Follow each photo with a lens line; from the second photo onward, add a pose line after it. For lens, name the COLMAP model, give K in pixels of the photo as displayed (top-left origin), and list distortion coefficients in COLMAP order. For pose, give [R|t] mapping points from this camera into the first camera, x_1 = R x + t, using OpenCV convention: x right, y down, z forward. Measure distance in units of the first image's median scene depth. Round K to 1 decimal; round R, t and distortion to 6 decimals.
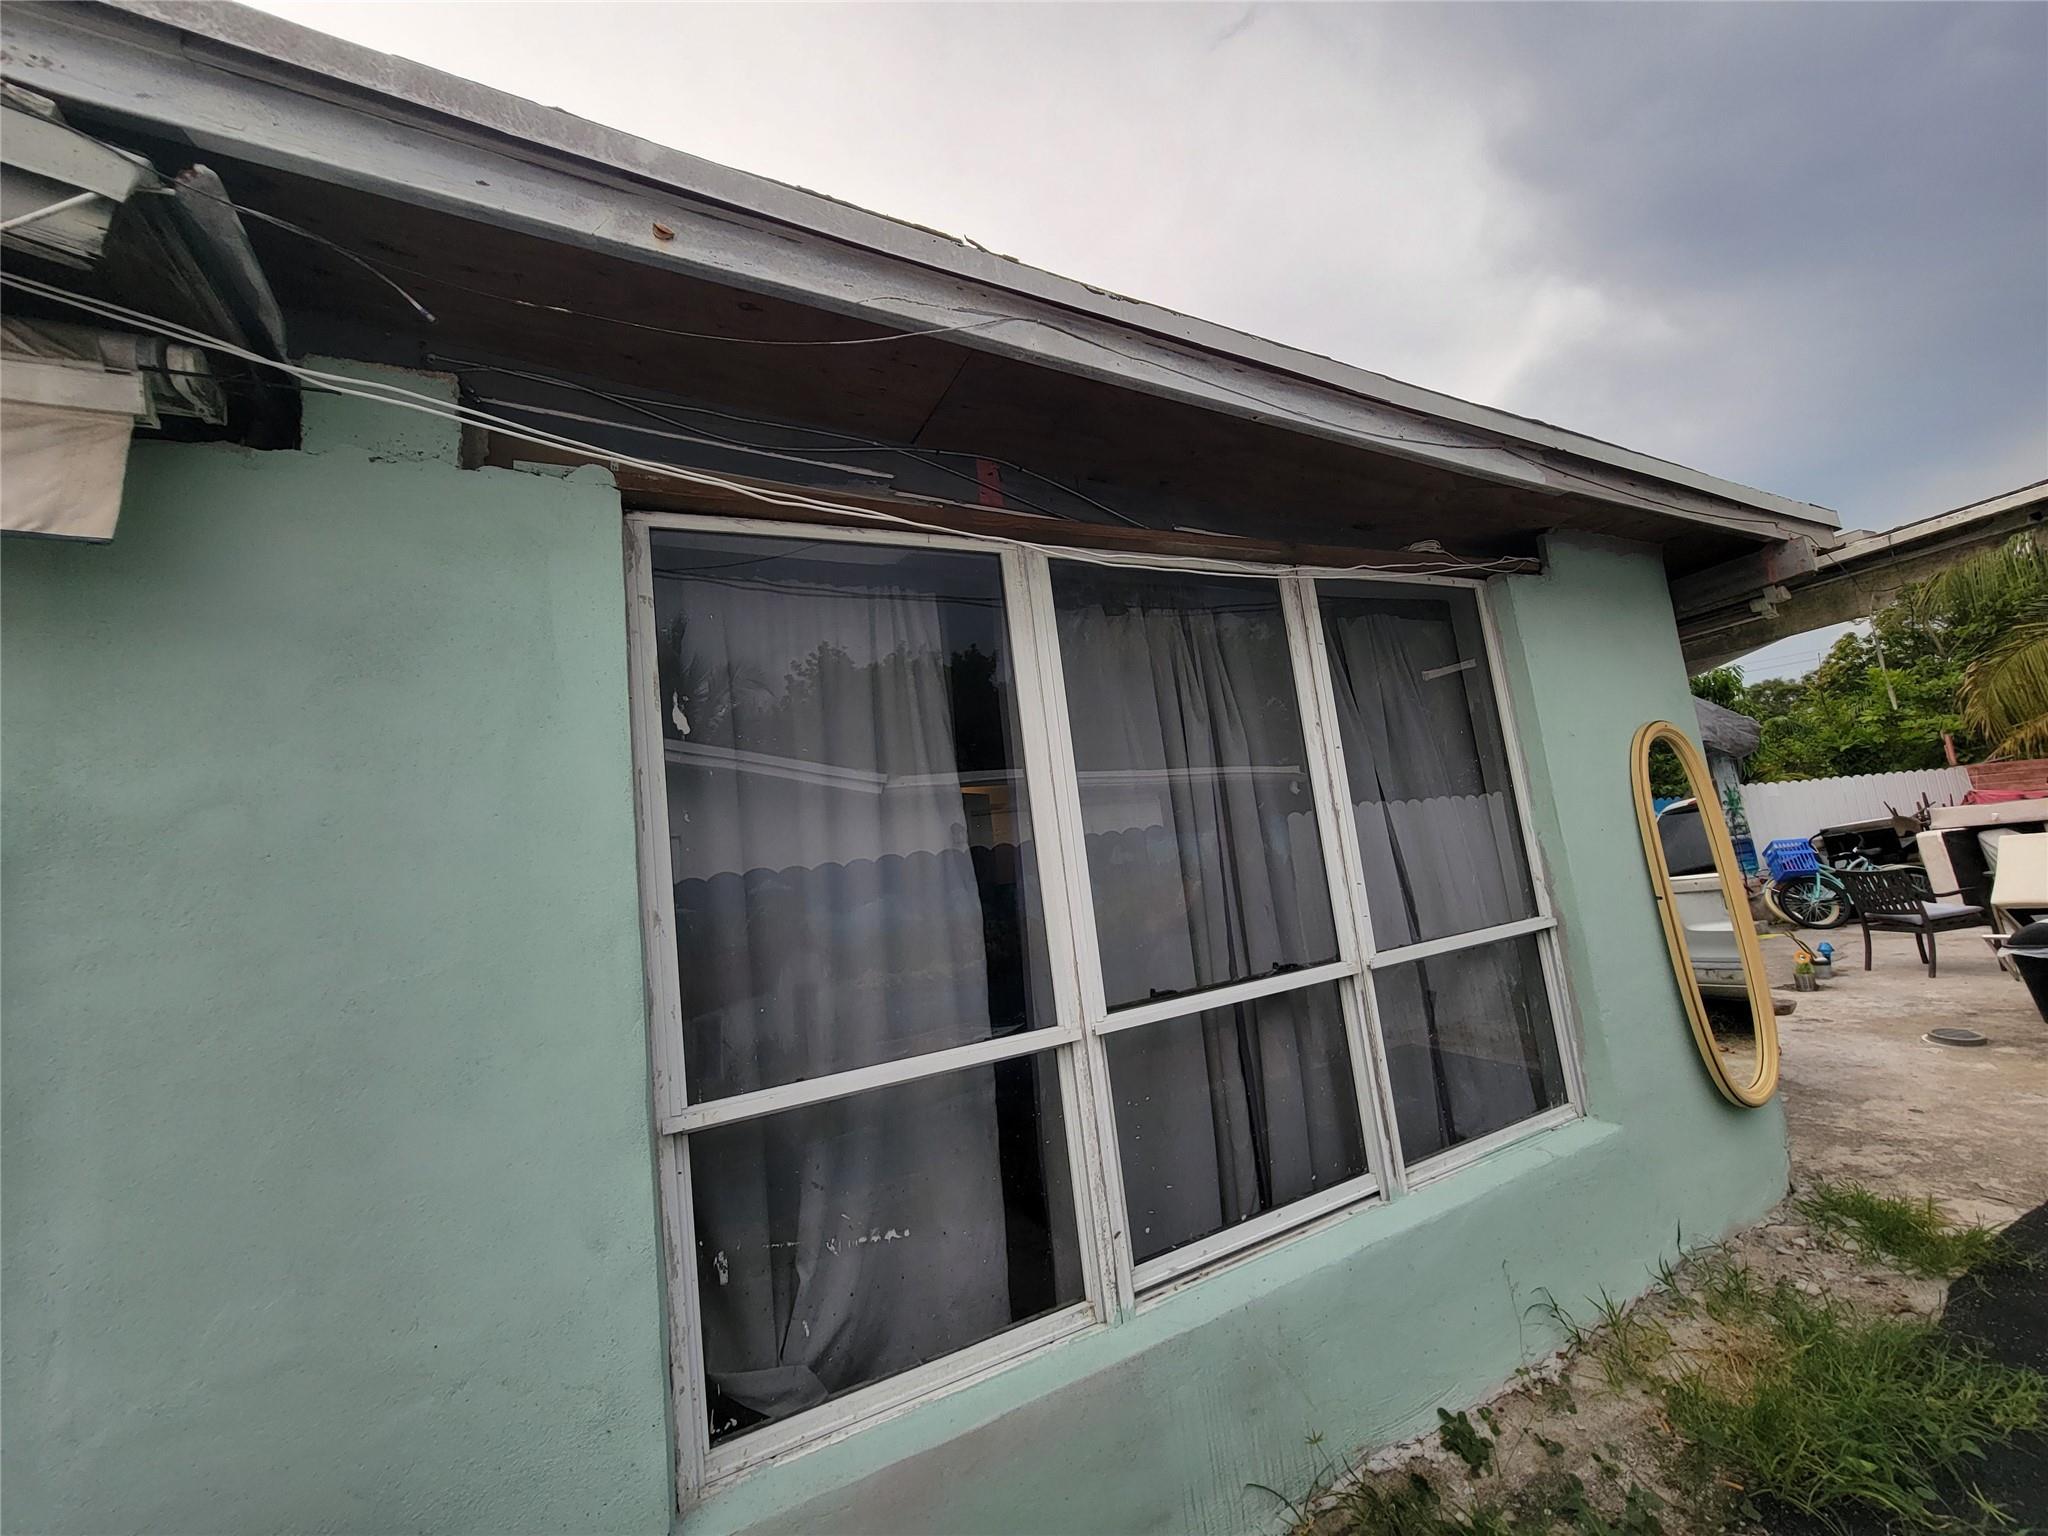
lens RADIAL K [[842.8, 0, 1033.7], [0, 842.8, 778.0], [0, 0, 1]] dist [-0.002694, 0.001355]
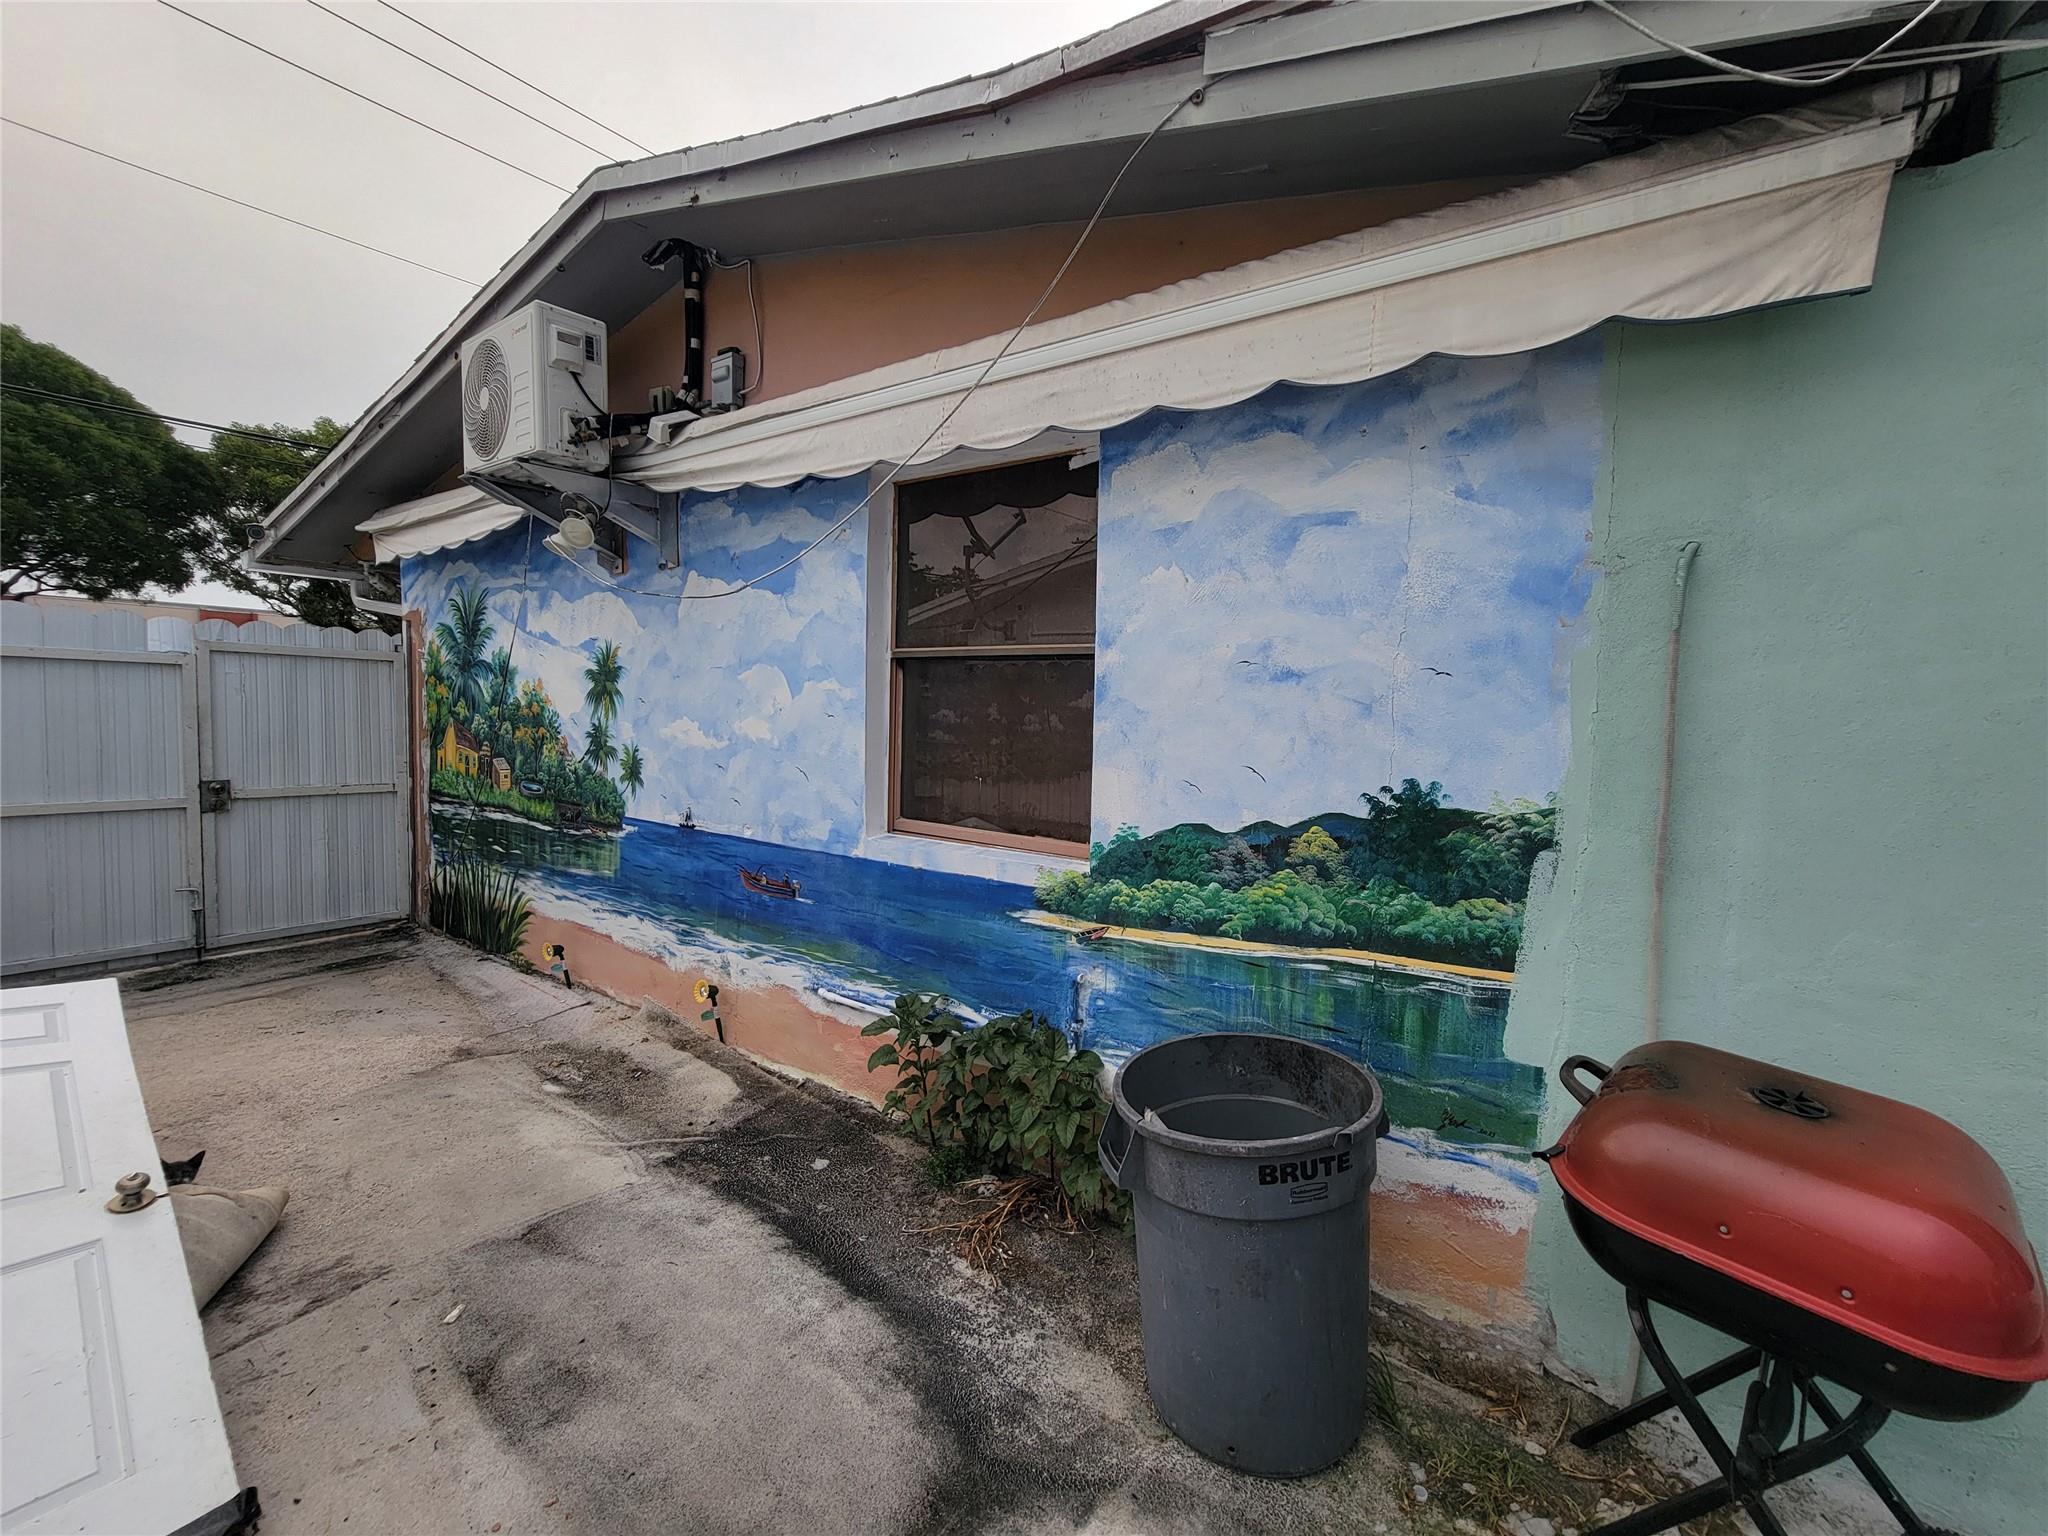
lens RADIAL K [[842.8, 0, 1029.8], [0, 842.8, 763.2], [0, 0, 1]] dist [-0.002694, 0.001355]
pose [[0.453256, 0.194125, -0.869985, -0.278188], [0.033476, 0.971602, 0.234240, 0.025752], [0.890752, -0.135294, 0.433886, -0.360600]]
